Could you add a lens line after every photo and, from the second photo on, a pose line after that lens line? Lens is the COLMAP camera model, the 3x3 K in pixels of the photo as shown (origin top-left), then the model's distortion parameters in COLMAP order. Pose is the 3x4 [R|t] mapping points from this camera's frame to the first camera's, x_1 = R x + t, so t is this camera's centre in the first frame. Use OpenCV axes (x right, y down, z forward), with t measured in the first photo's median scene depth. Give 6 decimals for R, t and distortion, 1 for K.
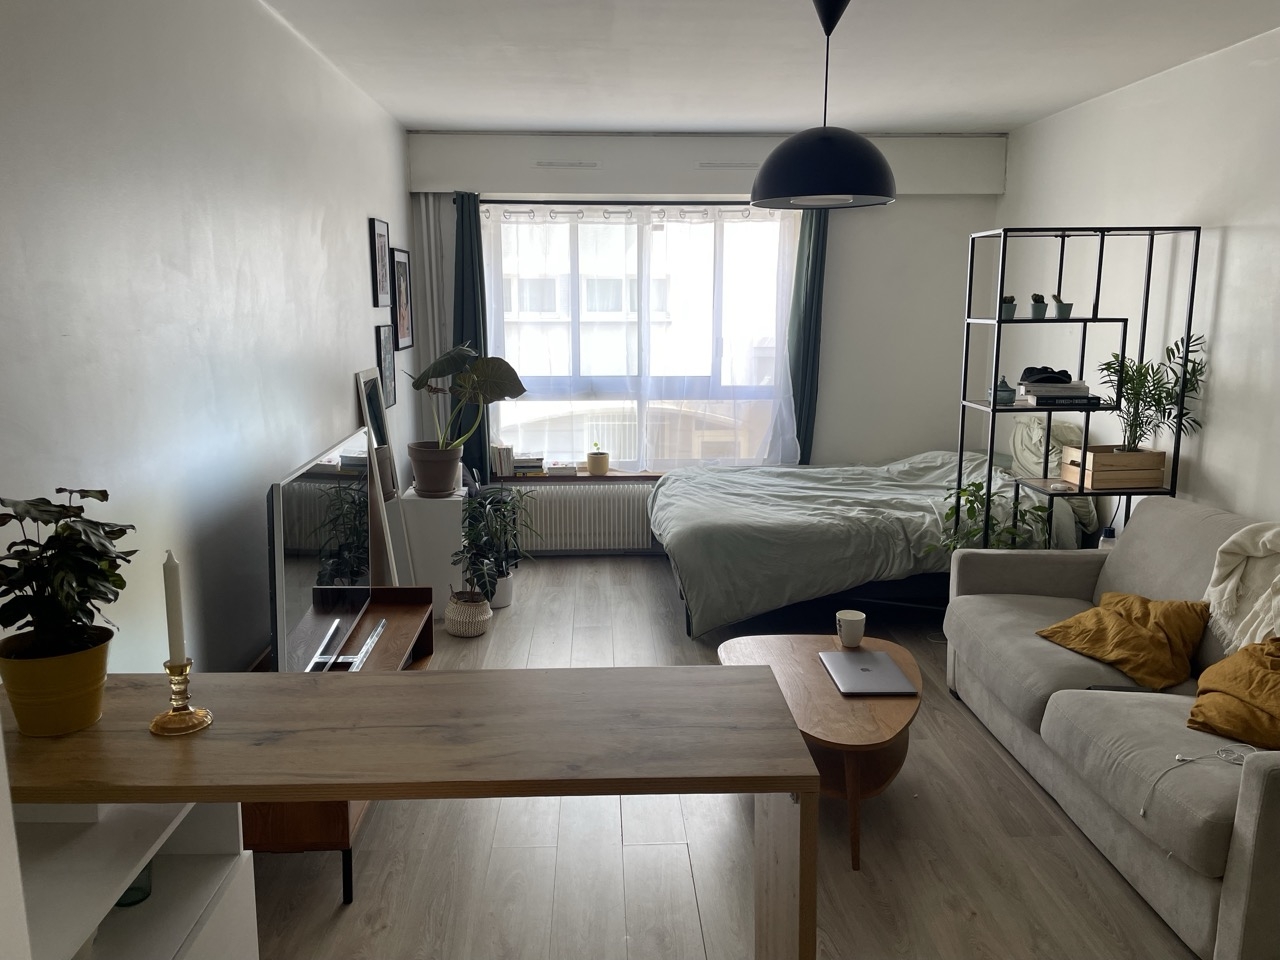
lens RADIAL K [[986.9, 0, 640.0], [0, 986.9, 480.0], [0, 0, 1]] dist [0.011939, -0.009498]
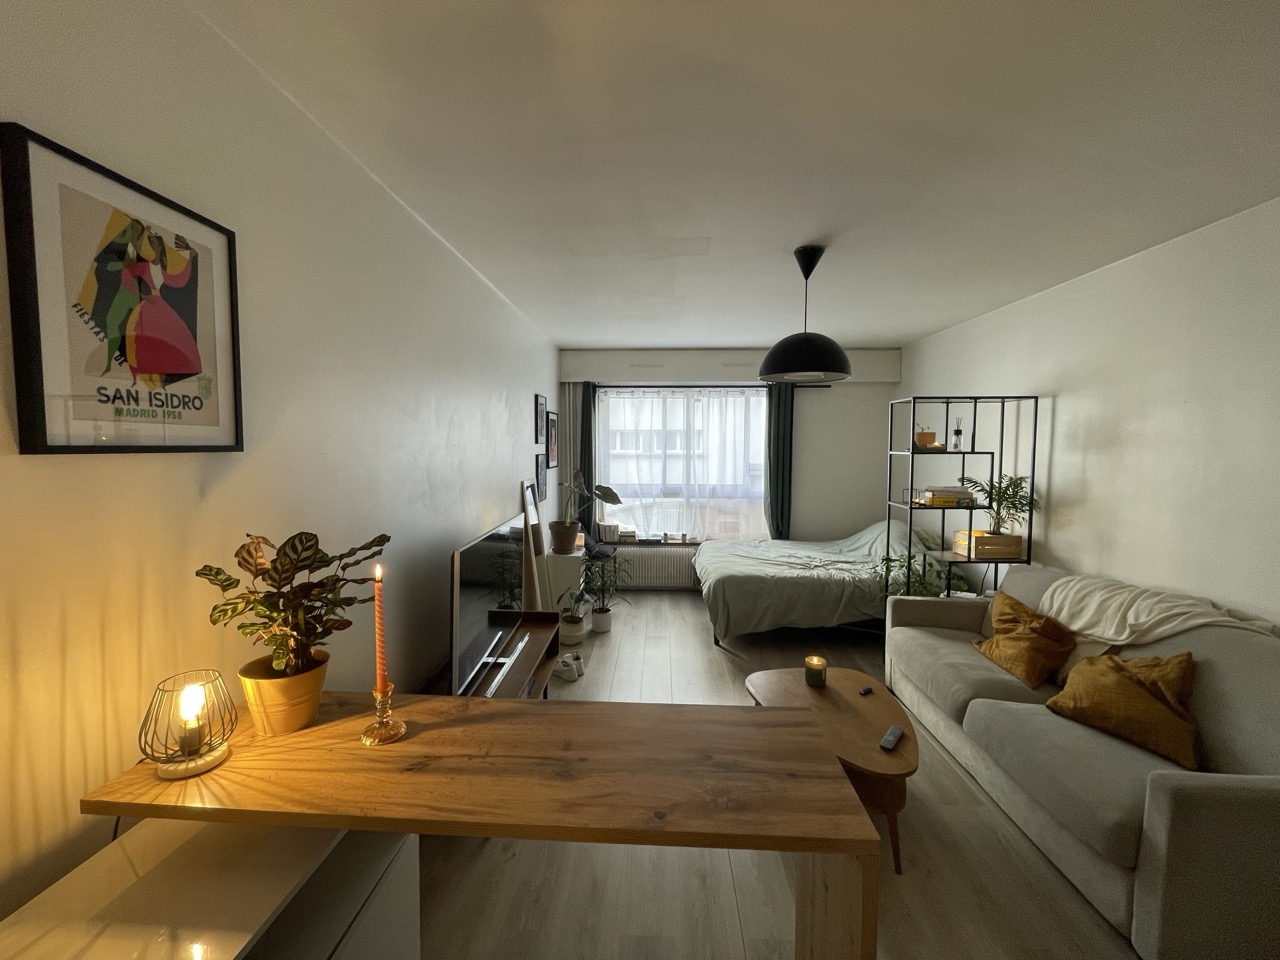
lens RADIAL K [[516.7, 0, 640.0], [0, 516.7, 480.0], [0, 0, 1]] dist [-0.001324, -0.000194]
pose [[0.996452, 0.009646, -0.083609, -0.008683], [-0.019145, 0.993345, -0.113571, -0.011945], [0.081957, 0.114769, 0.990006, 0.127862]]
